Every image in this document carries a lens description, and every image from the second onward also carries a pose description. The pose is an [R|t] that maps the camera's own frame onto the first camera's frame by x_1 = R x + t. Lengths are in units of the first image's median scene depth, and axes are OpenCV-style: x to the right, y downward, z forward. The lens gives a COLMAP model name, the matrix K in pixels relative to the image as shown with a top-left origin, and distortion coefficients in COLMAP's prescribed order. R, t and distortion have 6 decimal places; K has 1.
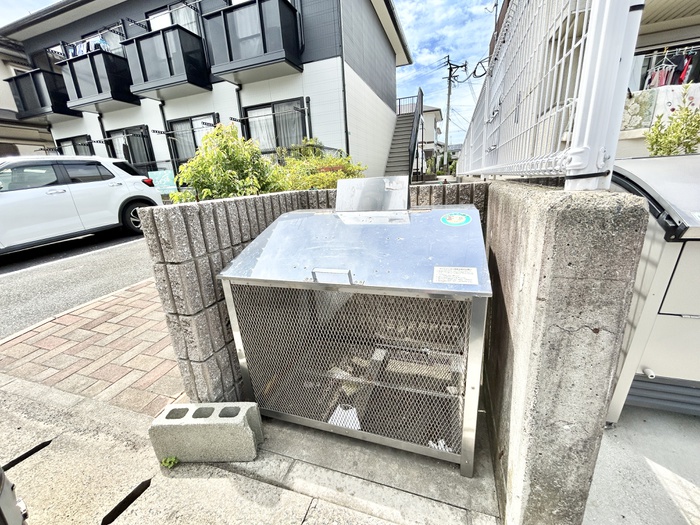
lens RADIAL K [[284.4, 0, 350.0], [0, 284.4, 262.5], [0, 0, 1]] dist [0.001092, -0.000300]
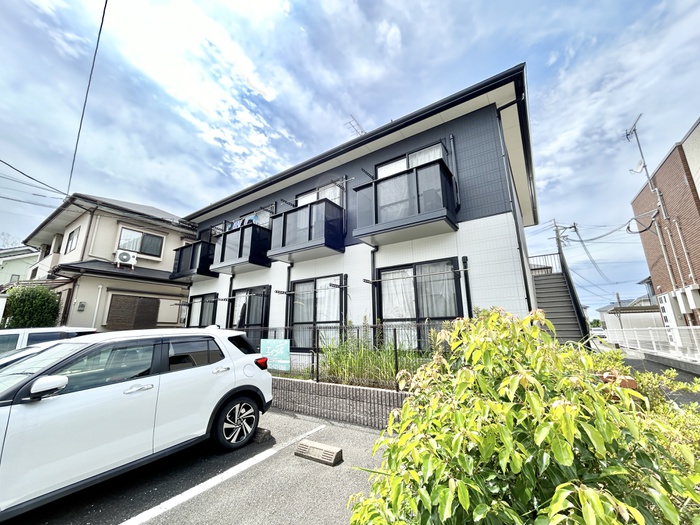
lens RADIAL K [[284.4, 0, 350.0], [0, 284.4, 262.5], [0, 0, 1]] dist [0.001092, -0.000300]
pose [[0.963842, -0.013474, -0.266132, -0.217353], [-0.118734, 0.872383, -0.474183, -0.136895], [0.238558, 0.488637, 0.839240, 0.237521]]
